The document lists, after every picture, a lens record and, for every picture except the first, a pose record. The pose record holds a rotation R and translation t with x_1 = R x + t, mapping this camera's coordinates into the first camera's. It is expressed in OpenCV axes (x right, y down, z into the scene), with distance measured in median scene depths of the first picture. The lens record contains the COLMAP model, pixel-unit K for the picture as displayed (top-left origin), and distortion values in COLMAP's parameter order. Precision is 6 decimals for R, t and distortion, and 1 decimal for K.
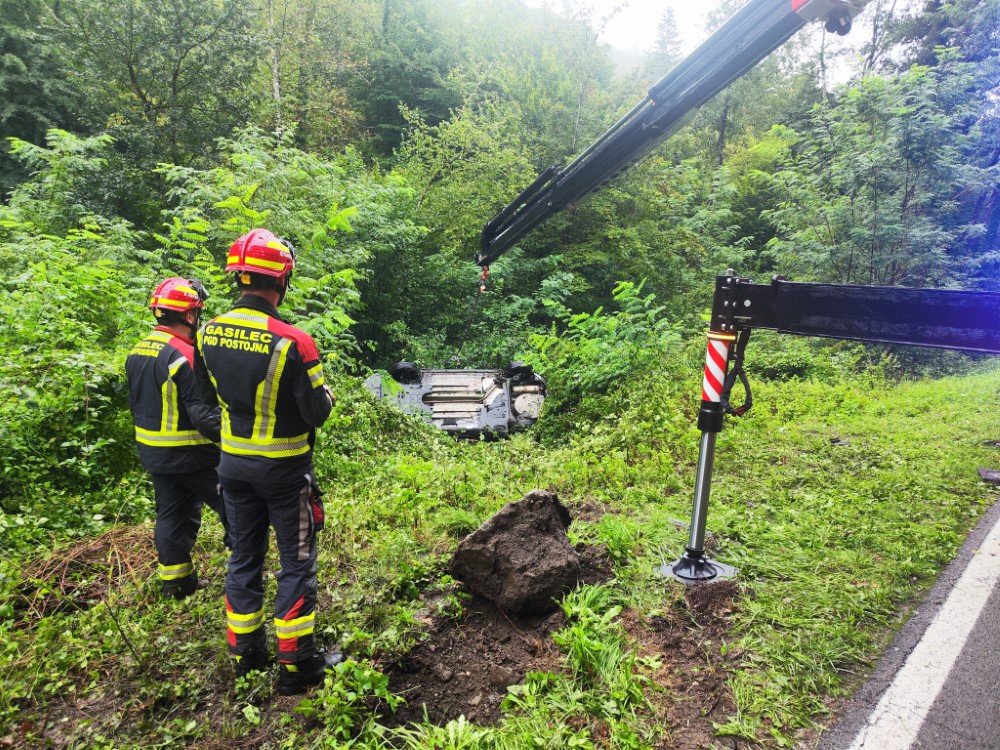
lens RADIAL K [[703.9, 0, 494.3], [0, 703.9, 372.6], [0, 0, 1]] dist [0.036501, -0.007885]
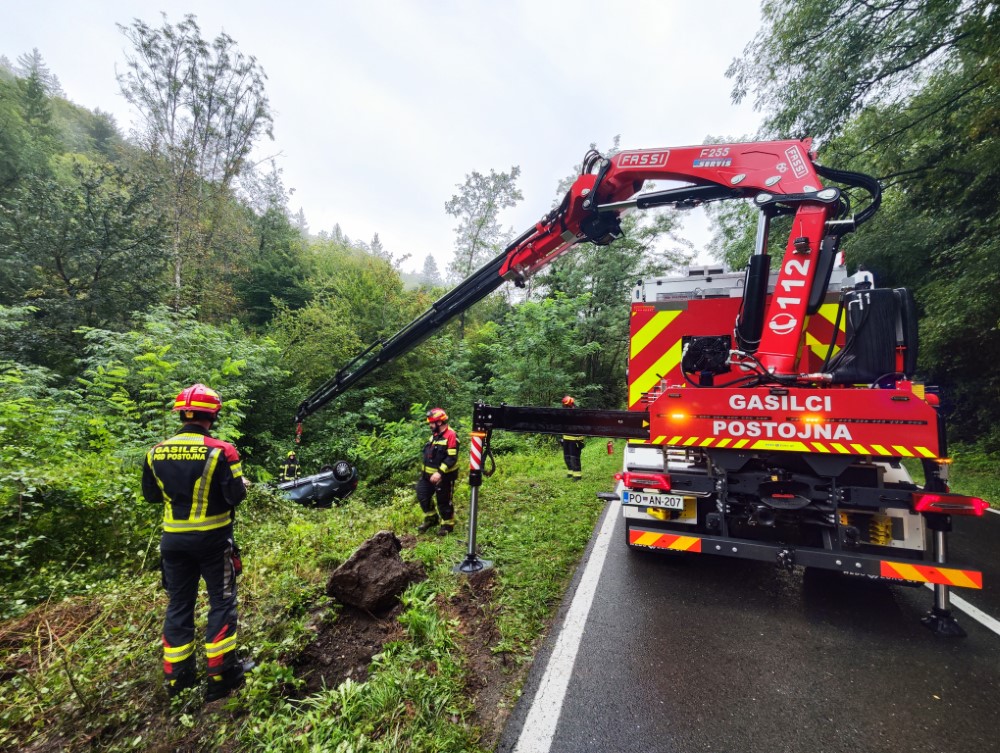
lens RADIAL K [[420.2, 0, 492.2], [0, 420.2, 367.1], [0, 0, 1]] dist [0.007029, -0.001219]
pose [[0.930865, 0.008581, 0.365264, -0.024575], [0.067182, 0.978658, -0.194202, -0.001905], [-0.359135, 0.205315, 0.910422, -0.037872]]
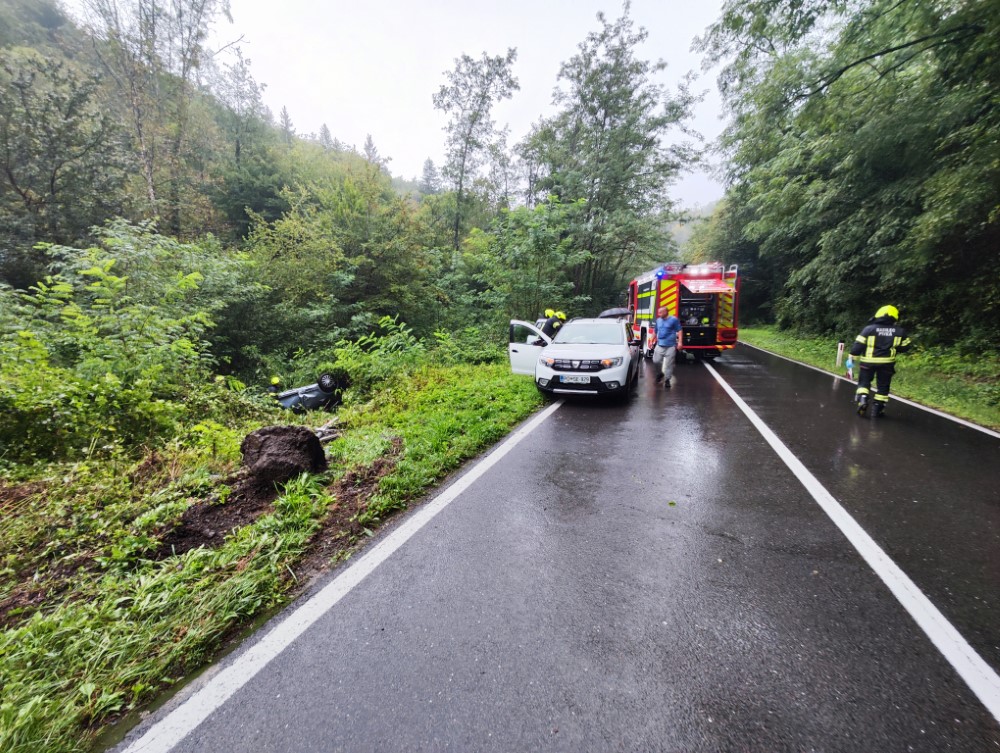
lens RADIAL K [[420.2, 0, 500.0], [0, 420.2, 367.8], [0, 0, 1]] dist [0.007029, -0.001219]
pose [[0.939441, -0.078307, 0.333645, 0.094640], [0.081498, 0.996664, 0.004445, 0.019554], [-0.332880, 0.023015, 0.942688, -0.083686]]
